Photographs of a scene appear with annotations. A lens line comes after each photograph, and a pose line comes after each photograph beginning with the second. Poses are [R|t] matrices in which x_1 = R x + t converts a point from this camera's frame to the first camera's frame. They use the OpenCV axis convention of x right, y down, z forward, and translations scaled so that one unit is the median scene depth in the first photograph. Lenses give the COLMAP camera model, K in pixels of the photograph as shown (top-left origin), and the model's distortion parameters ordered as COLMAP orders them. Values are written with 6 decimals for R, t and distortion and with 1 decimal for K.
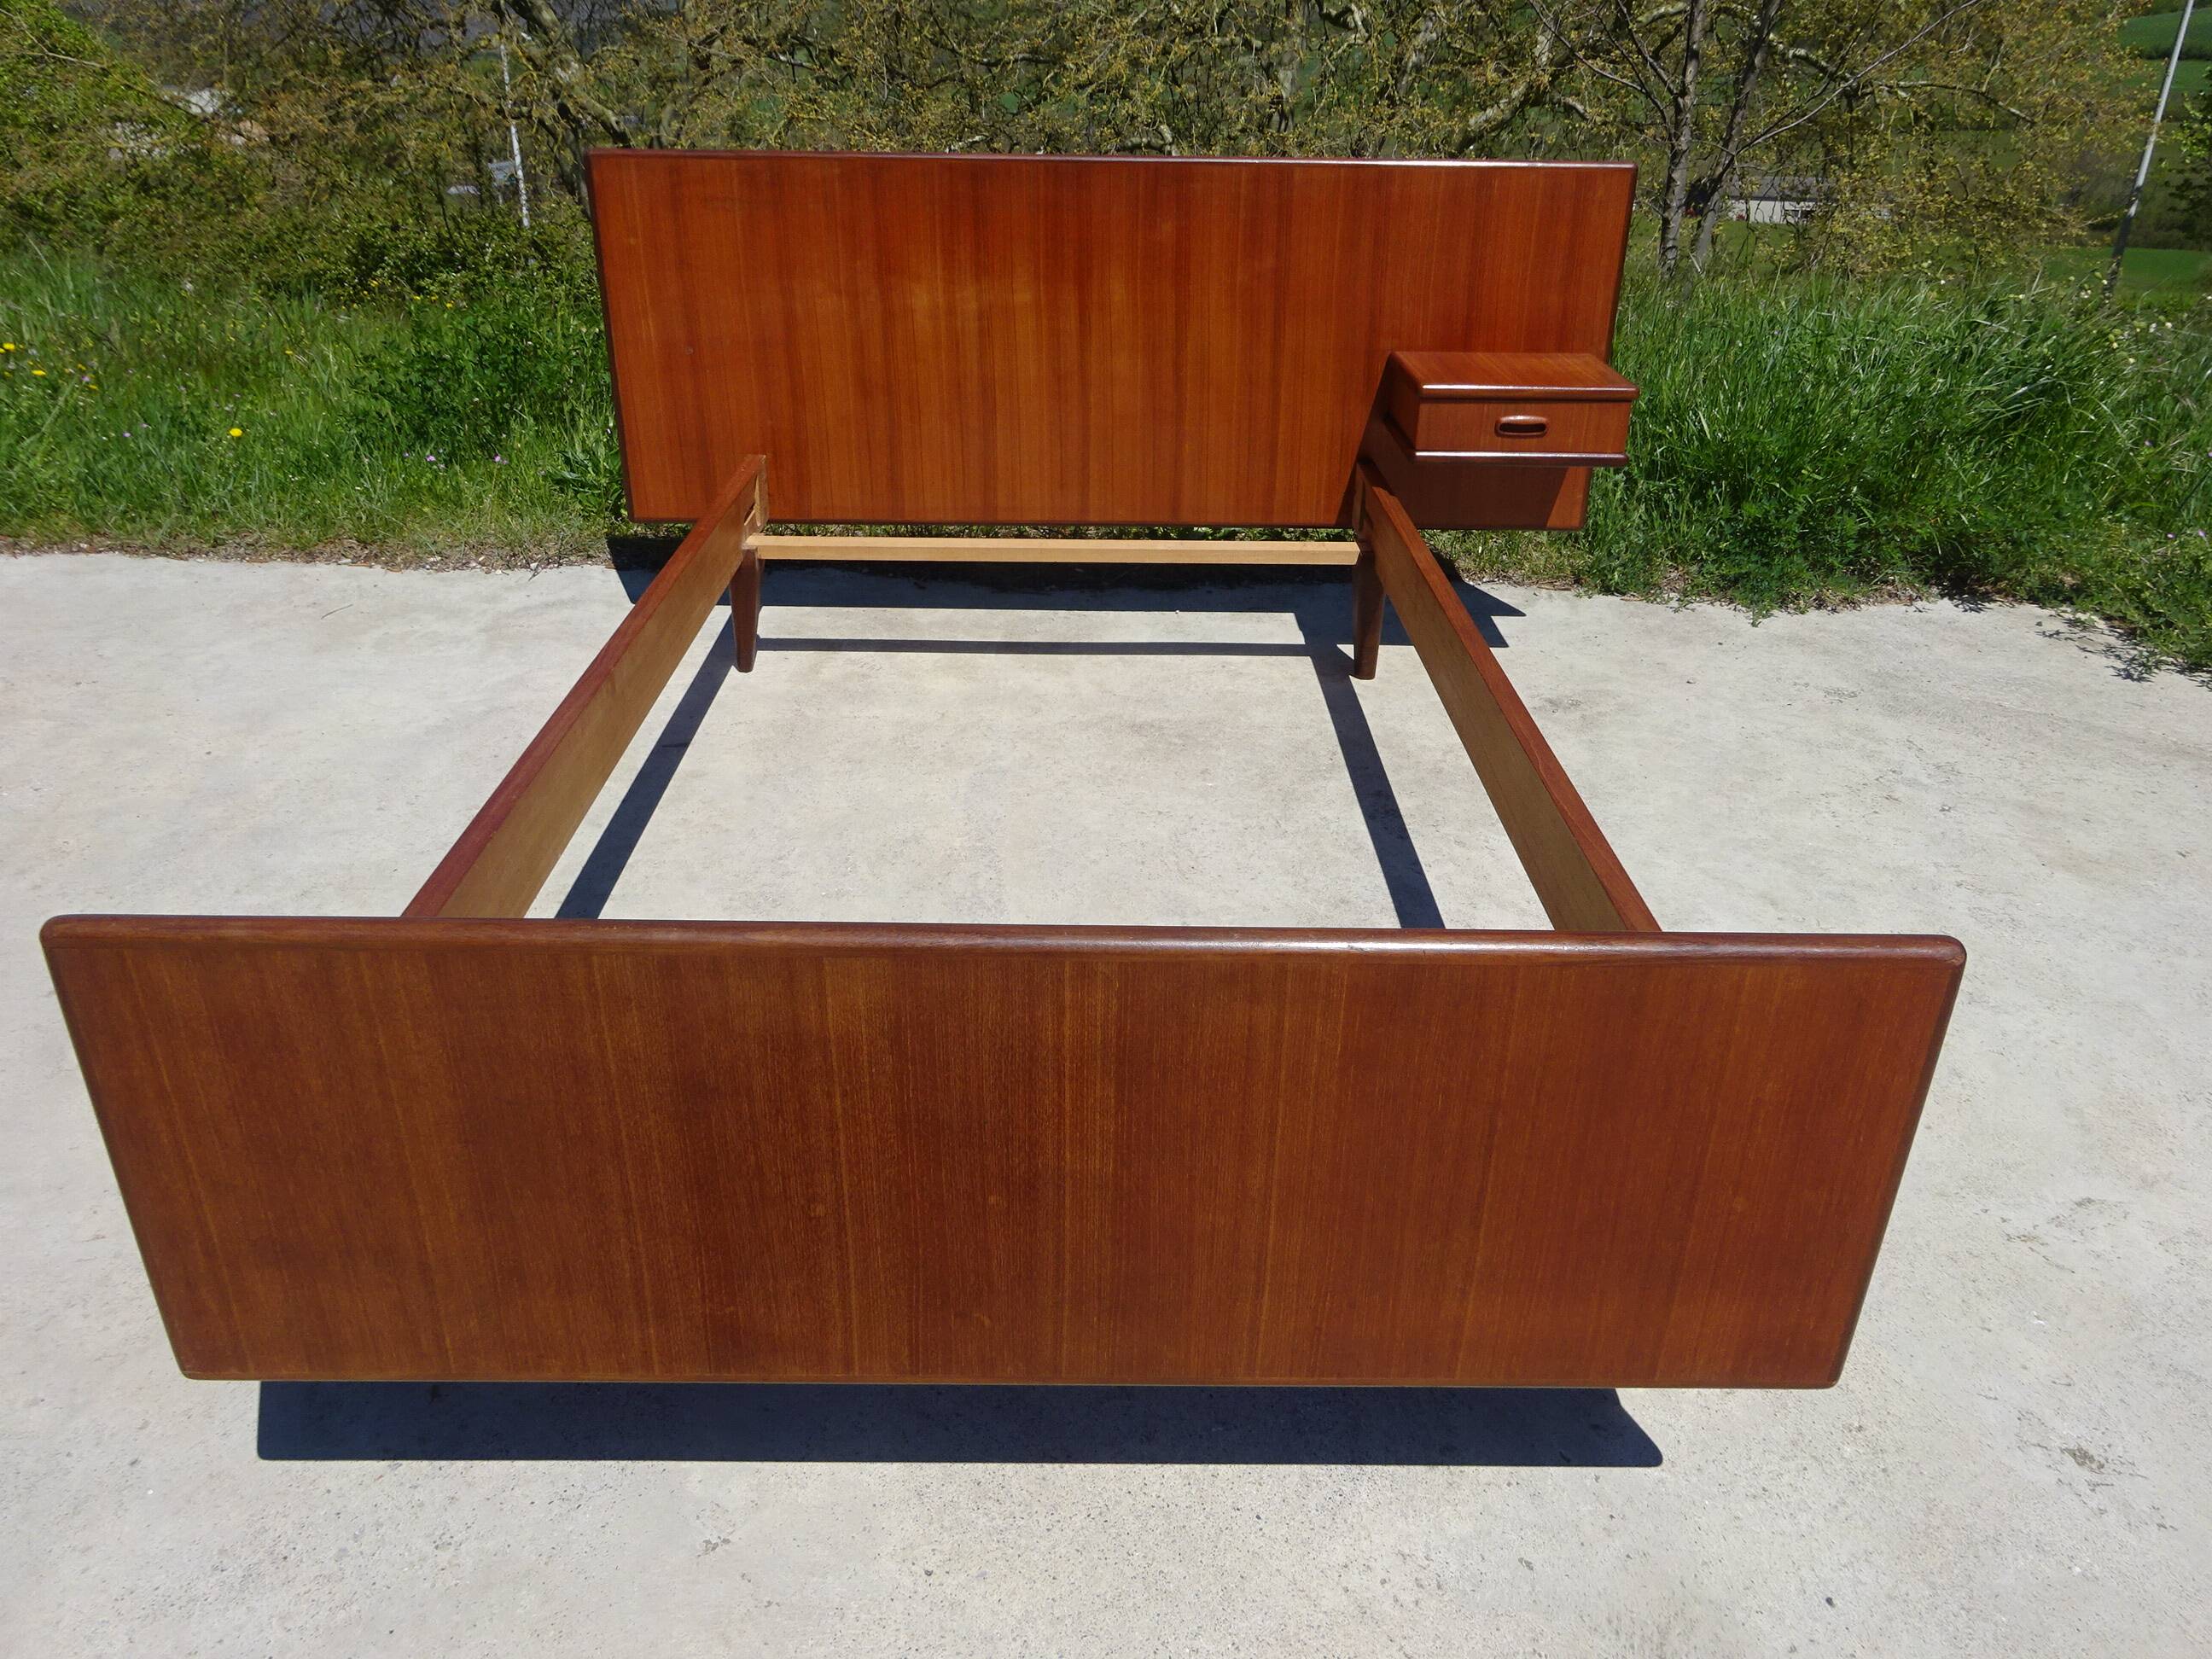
lens RADIAL K [[1598.3, 0, 1110.4], [0, 1598.3, 839.8], [0, 0, 1]] dist [0.010189, -0.011704]
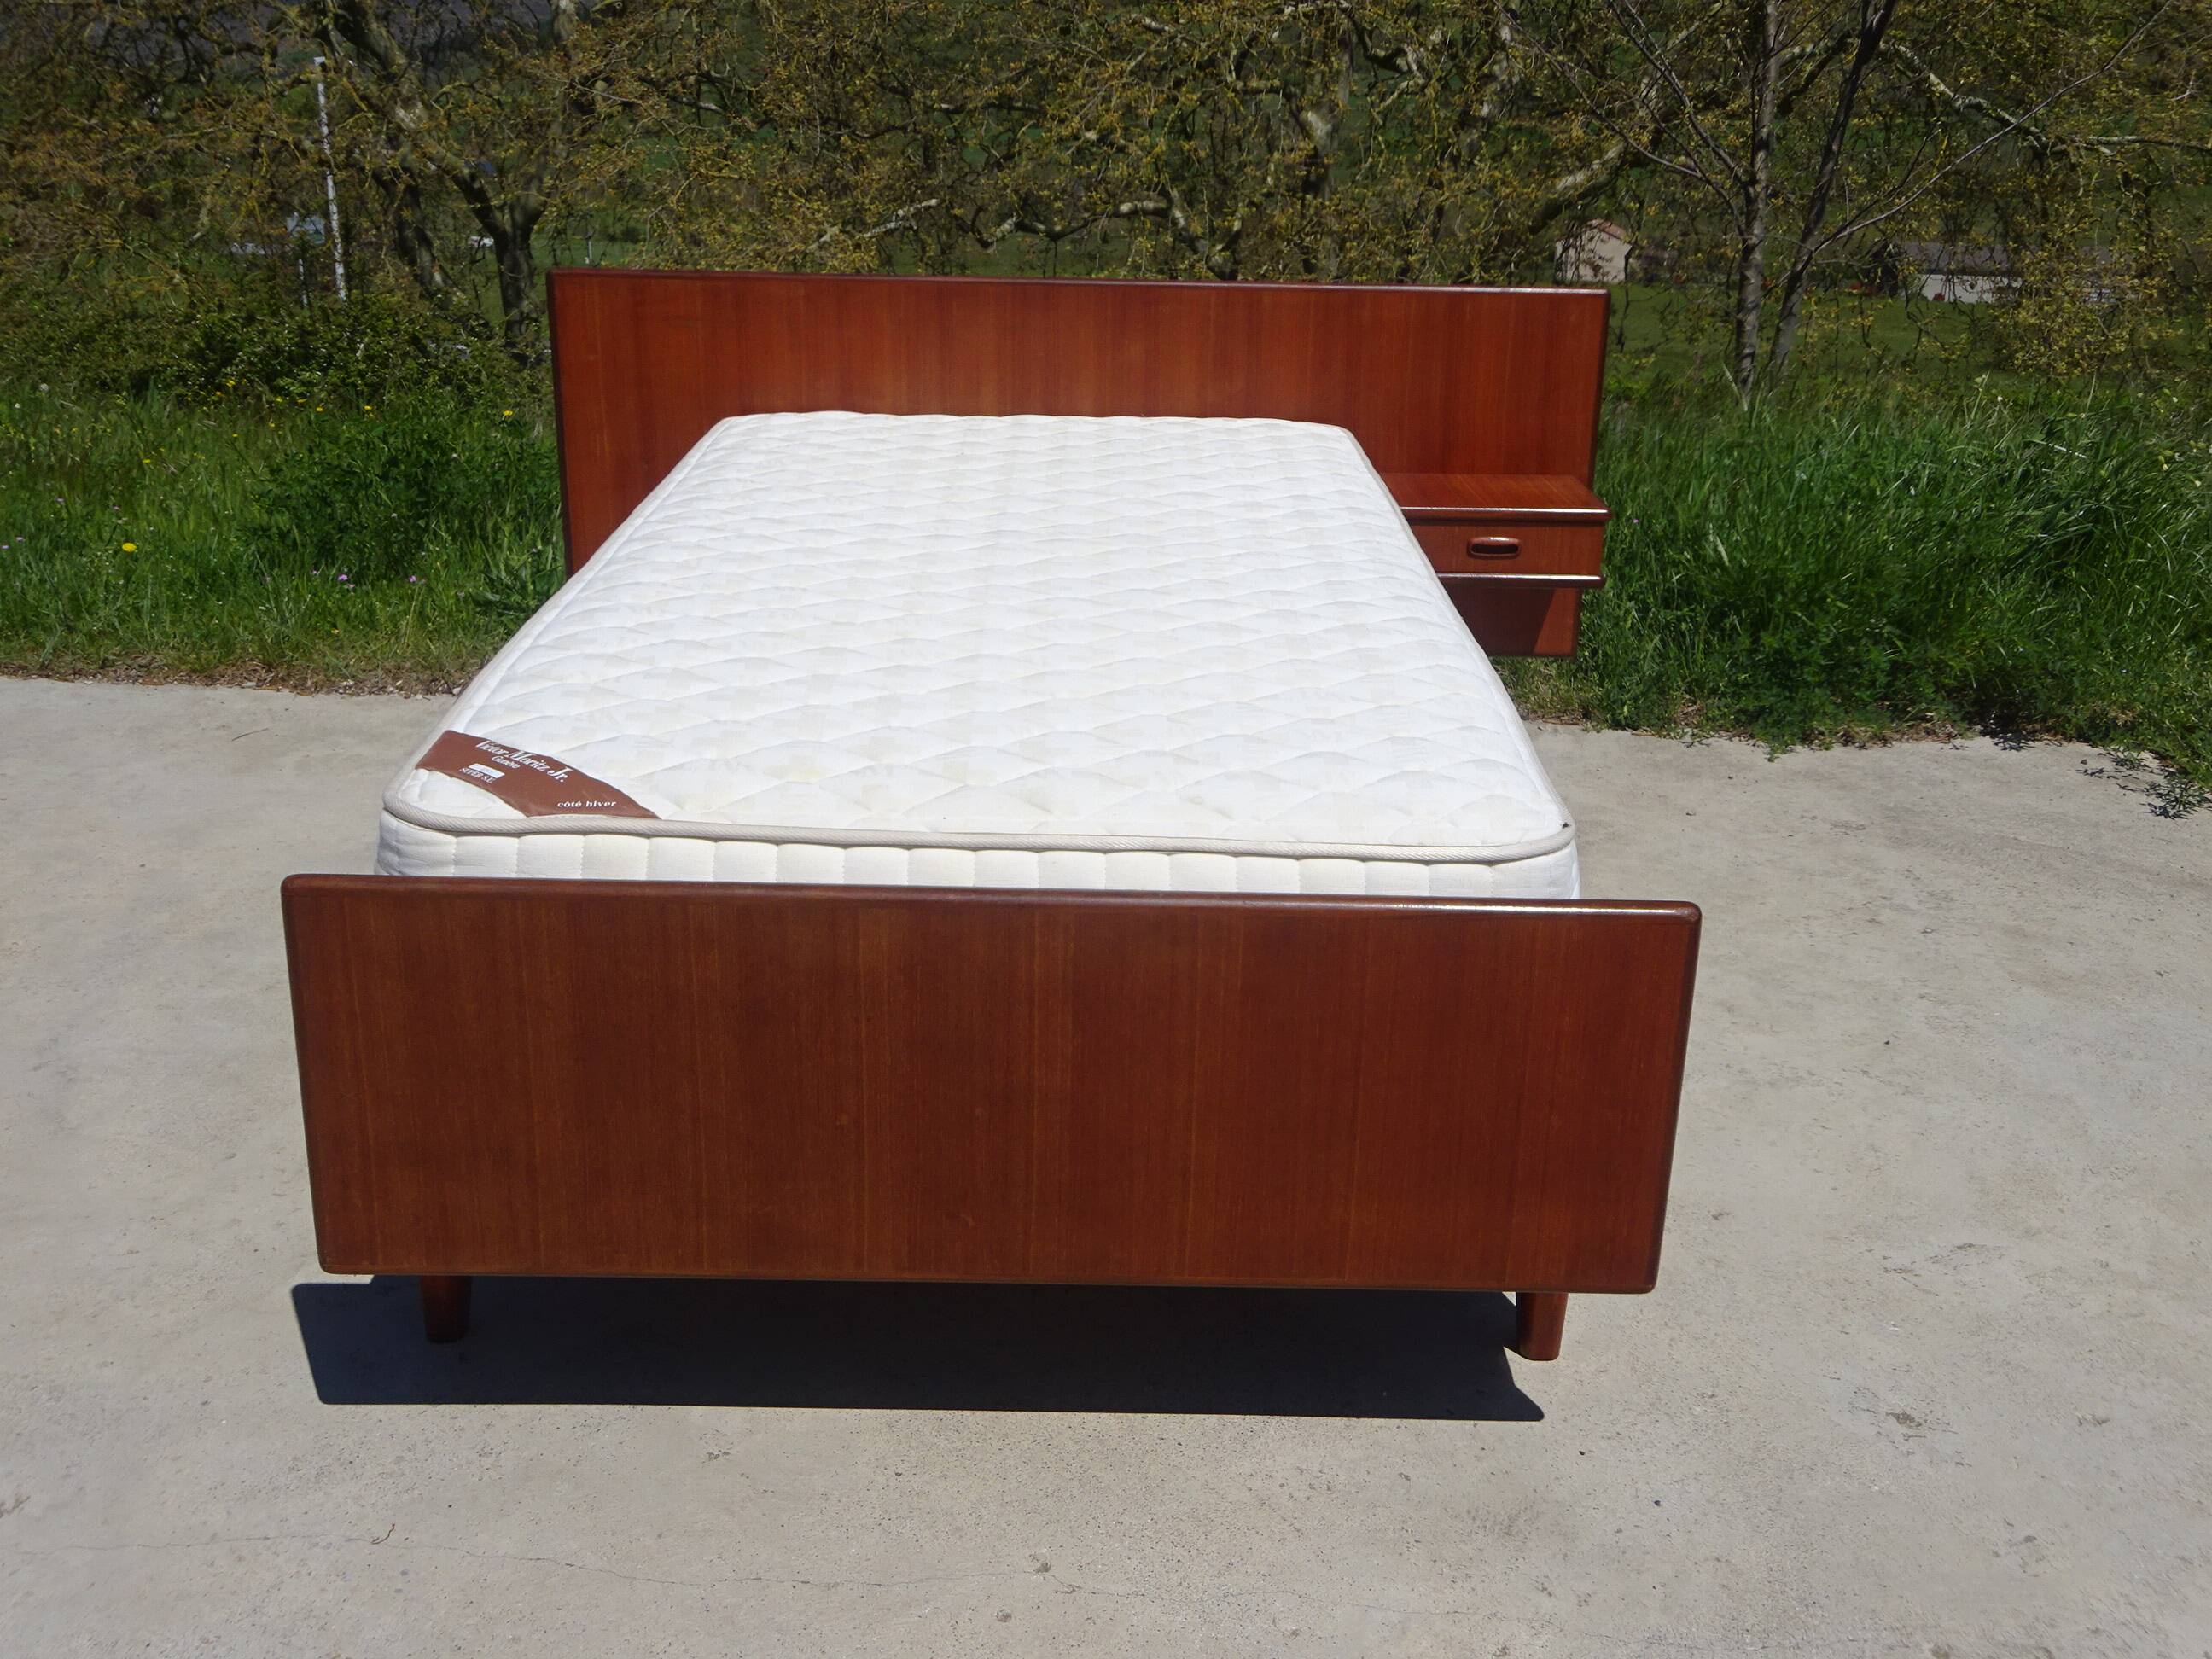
lens RADIAL K [[2198.8, 0, 1111.4], [0, 2198.8, 825.0], [0, 0, 1]] dist [0.050735, 0.000000]
pose [[0.999934, 0.006579, 0.009472, 0.006605], [-0.005261, 0.991098, -0.133027, 0.089591], [-0.010262, 0.132968, 0.991067, -0.313078]]
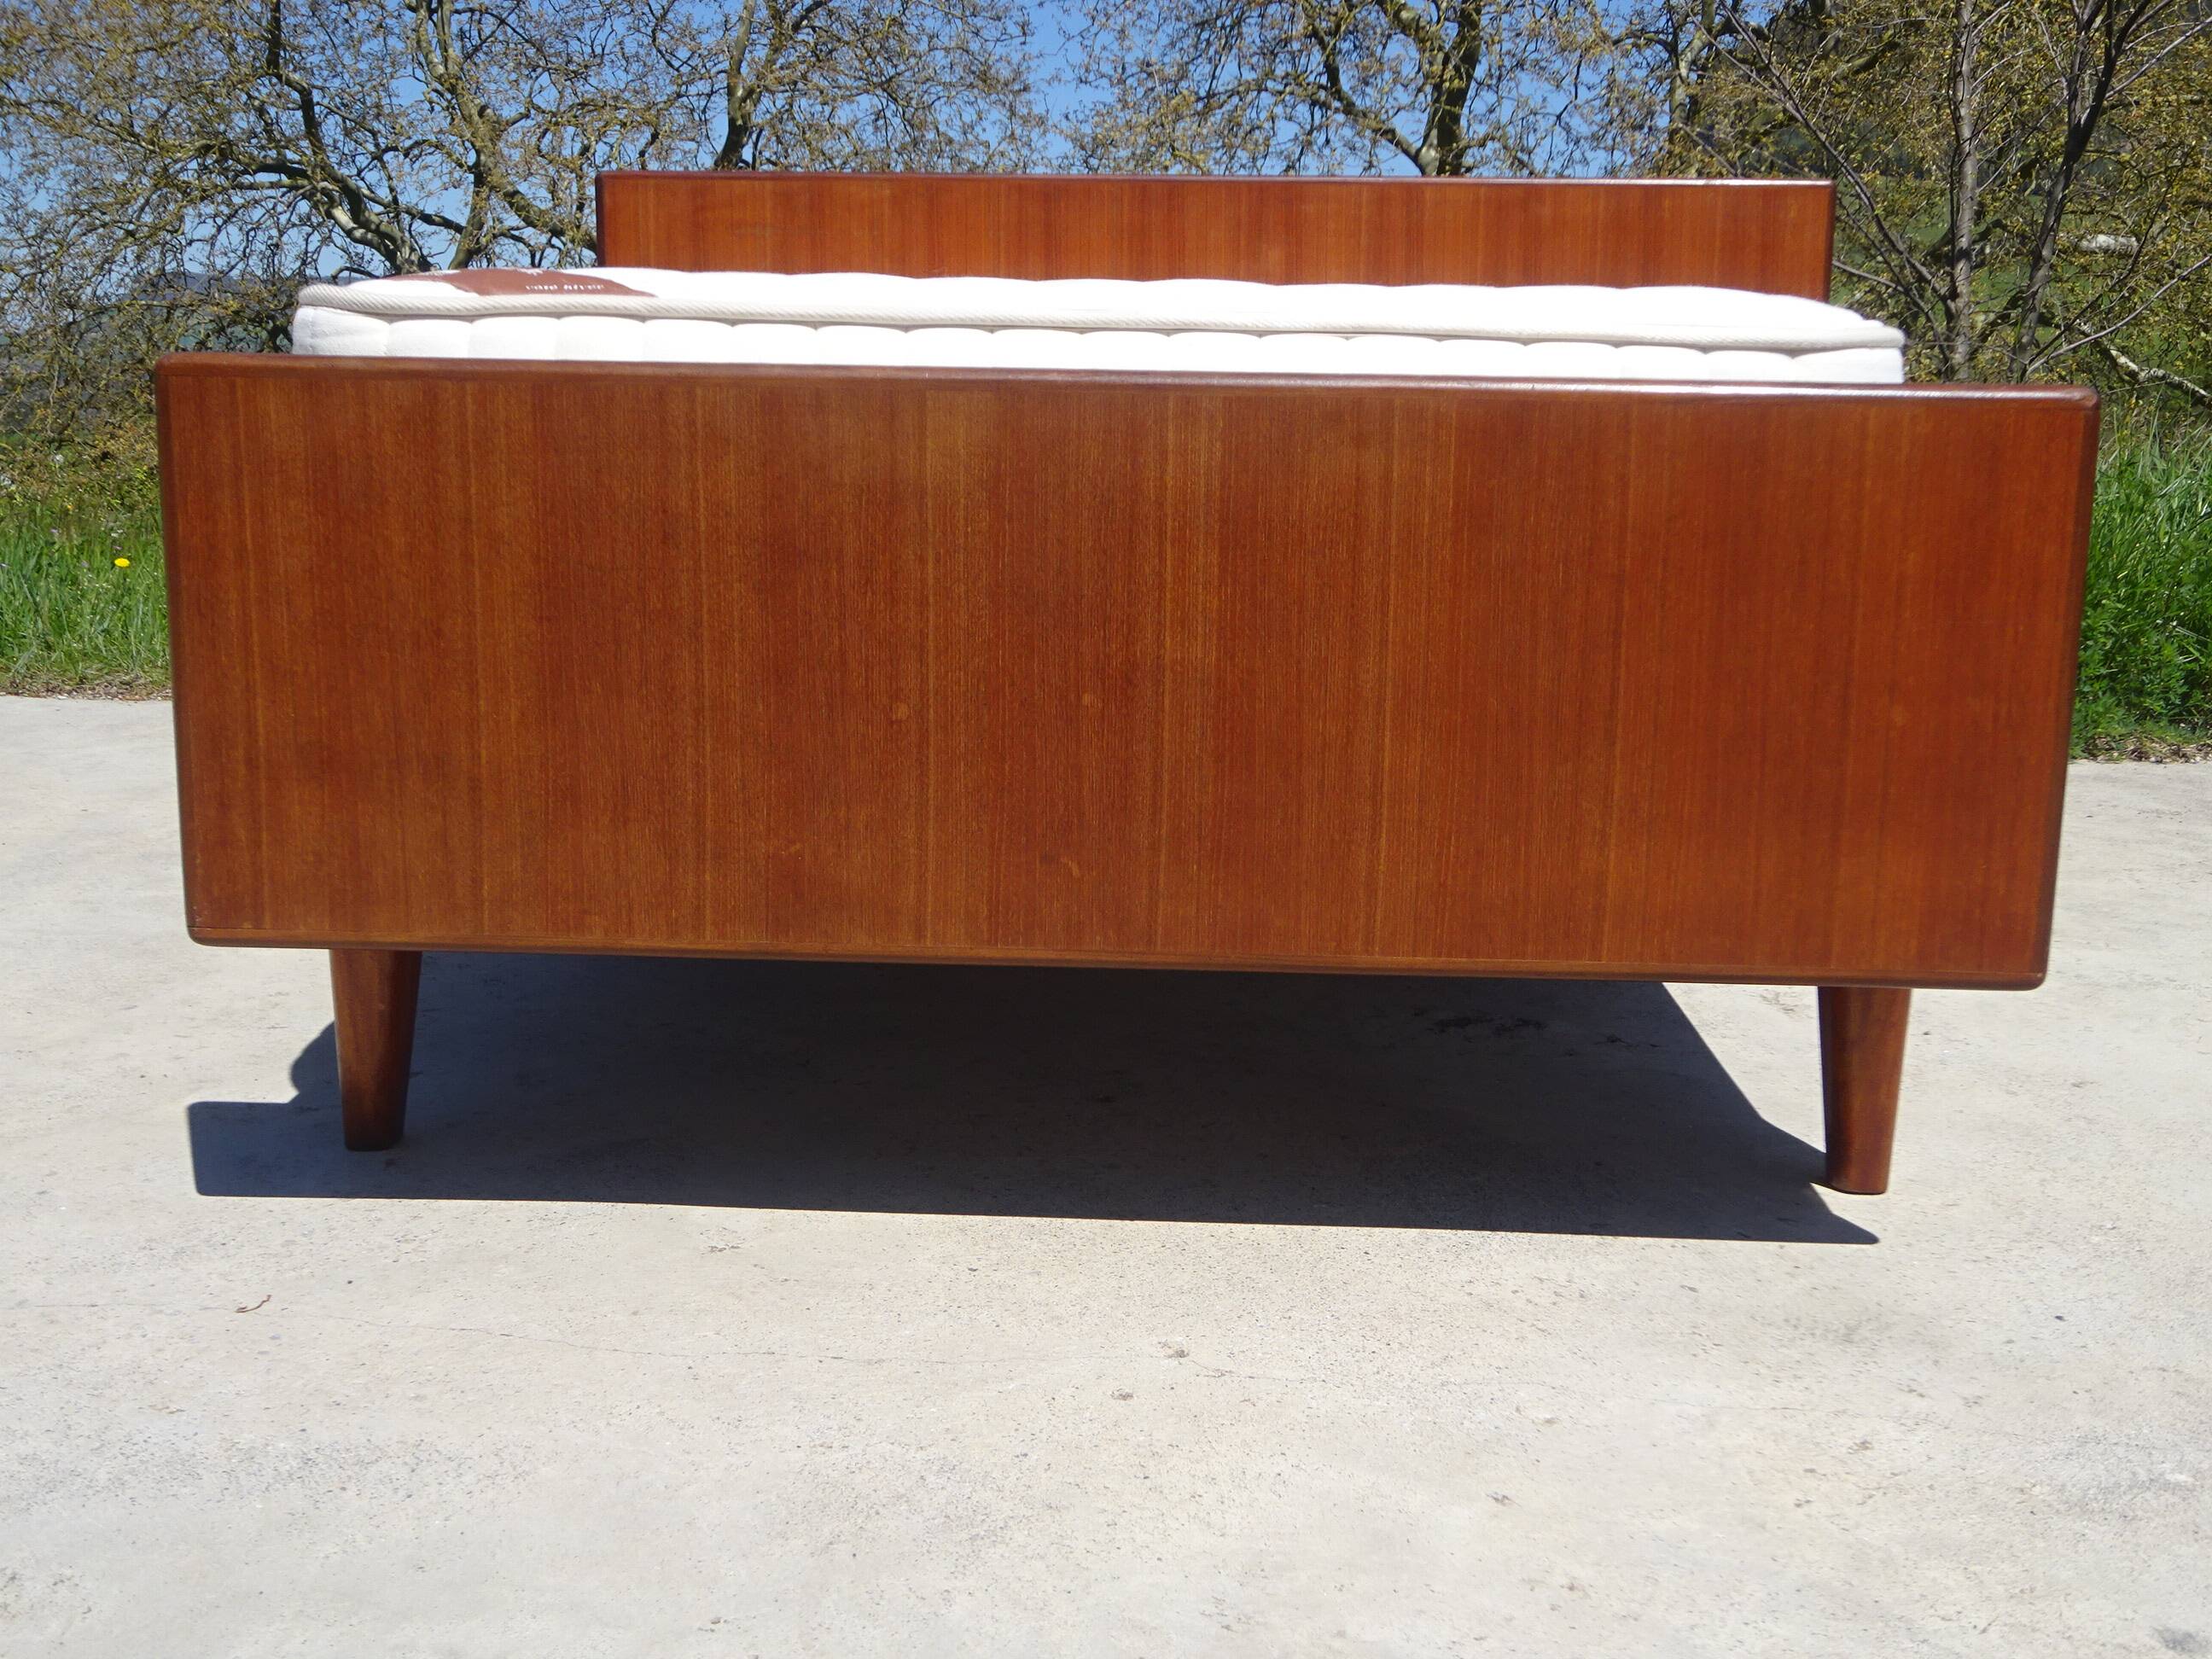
lens RADIAL K [[2385.6, 0, 1107.3], [0, 2385.6, 857.9], [0, 0, 1]] dist [0.021473, 0.000000]
pose [[0.999148, 0.006022, -0.040841, -0.001528], [-0.017050, 0.961181, -0.275393, 0.270154], [0.037597, 0.275854, 0.960464, -0.122018]]
